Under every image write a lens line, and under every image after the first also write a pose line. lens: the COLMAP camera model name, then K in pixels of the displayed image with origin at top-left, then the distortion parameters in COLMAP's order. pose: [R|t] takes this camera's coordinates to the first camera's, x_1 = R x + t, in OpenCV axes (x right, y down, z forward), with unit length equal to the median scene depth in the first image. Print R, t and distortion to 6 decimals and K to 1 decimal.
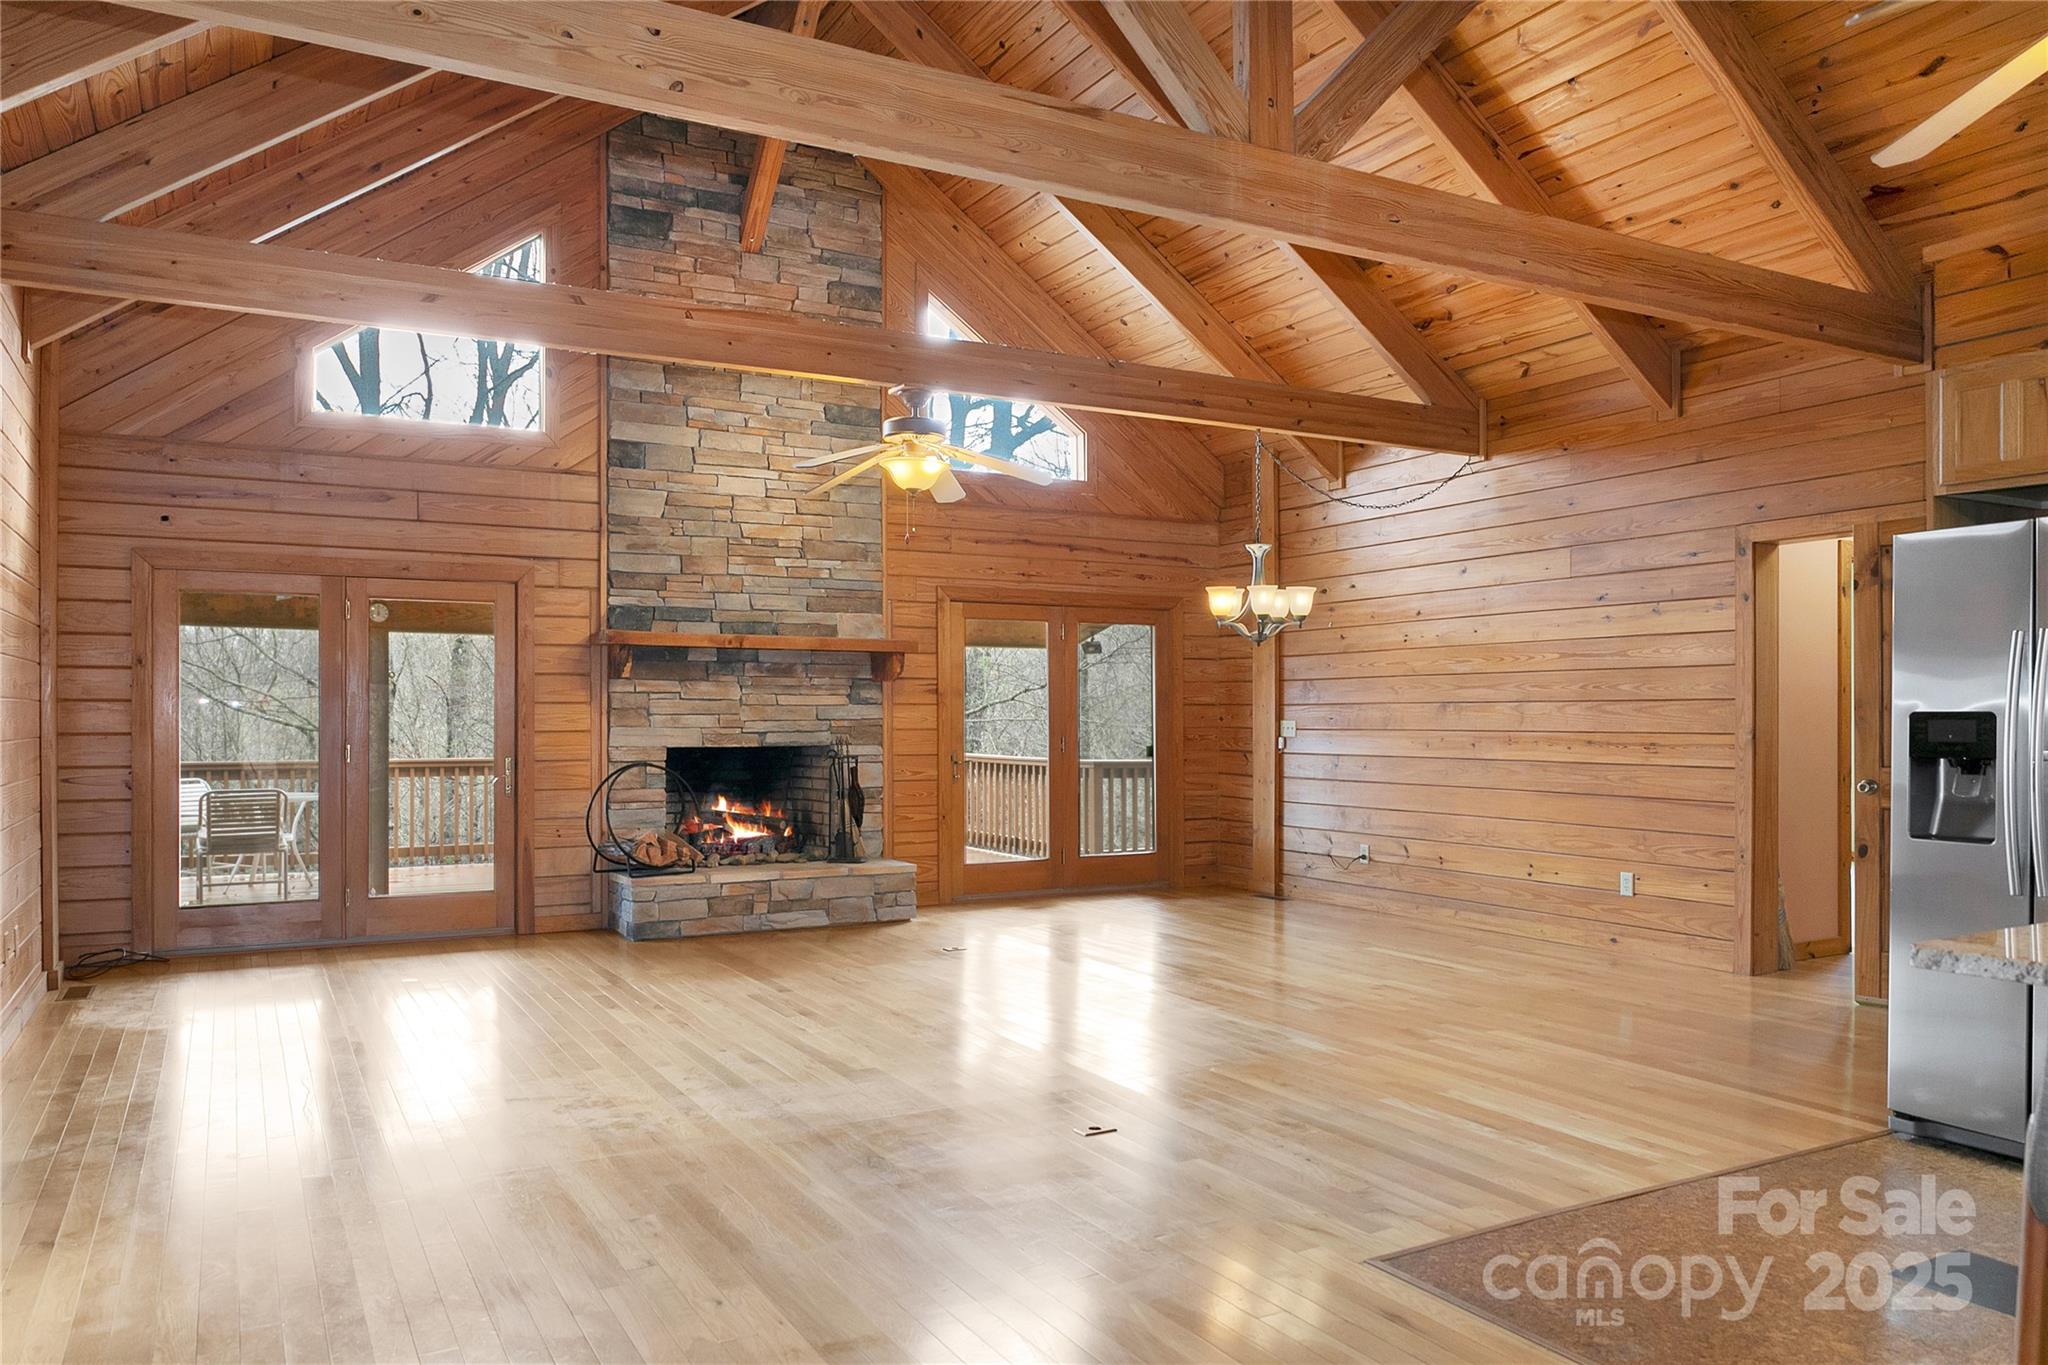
lens RADIAL K [[1416.0, 0, 1002.8], [0, 1416.0, 688.0], [0, 0, 1]] dist [-0.010142, -0.004455]
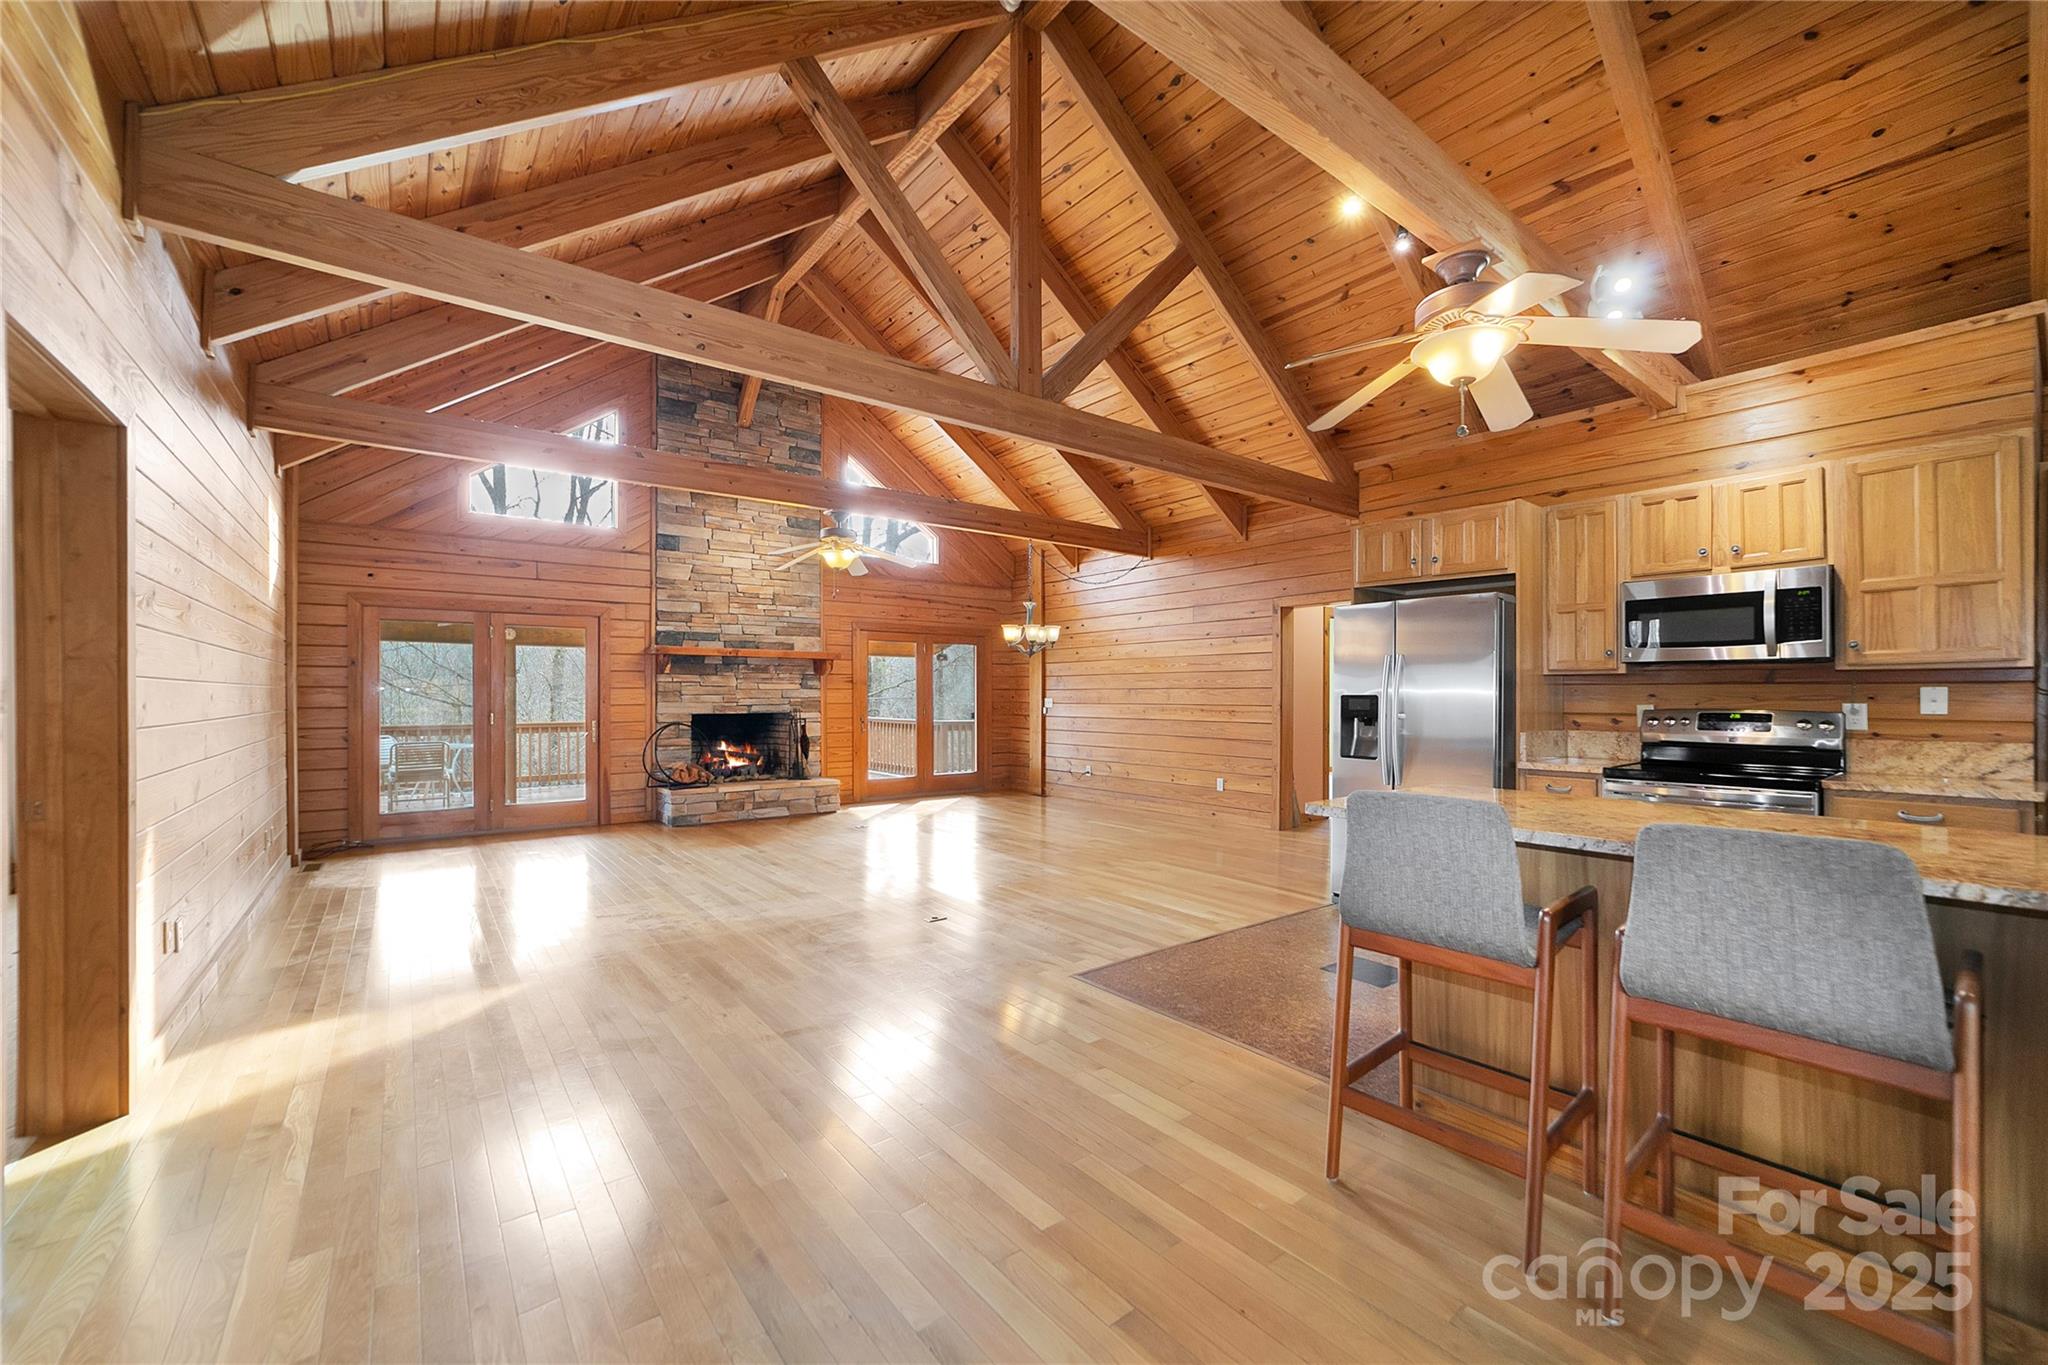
lens RADIAL K [[808.3, 0, 1024.0], [0, 808.3, 682.5], [0, 0, 1]] dist [-0.017219, 0.000052]
pose [[0.987280, 0.002670, 0.158966, 0.004990], [-0.003367, 0.999986, 0.004112, -0.001723], [-0.158953, -0.004595, 0.987276, -0.029588]]
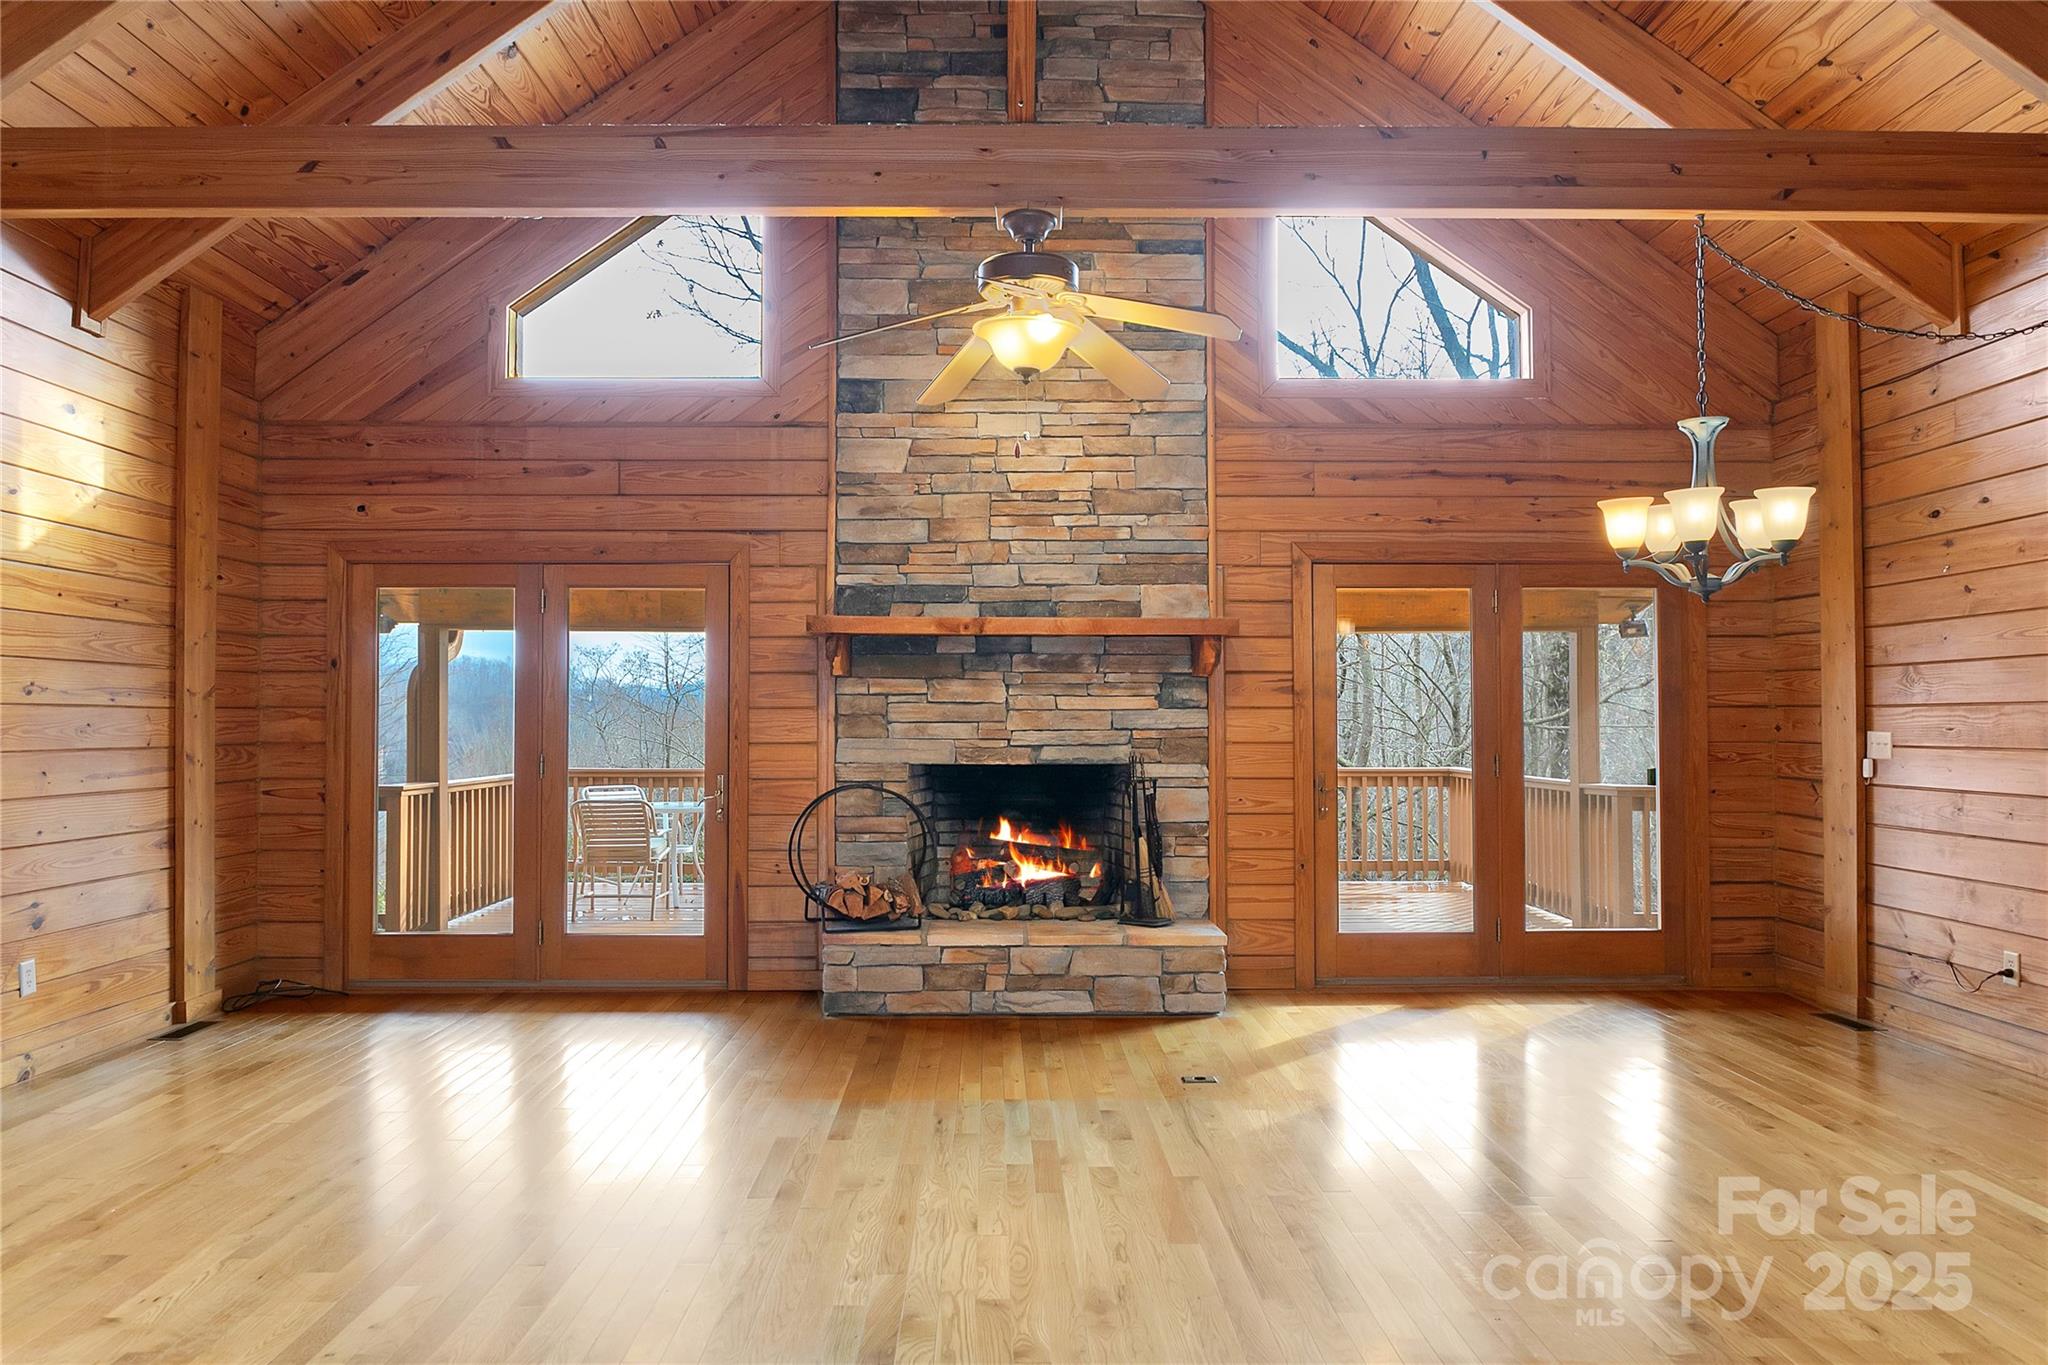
lens RADIAL K [[1380.1, 0, 1024.0], [0, 1380.1, 682.5], [0, 0, 1]] dist [-0.010459, -0.003062]
pose [[0.885177, -0.013205, -0.465068, 0.176048], [0.009150, 0.999898, -0.010977, 0.005739], [0.465165, 0.005461, 0.885207, 0.355231]]
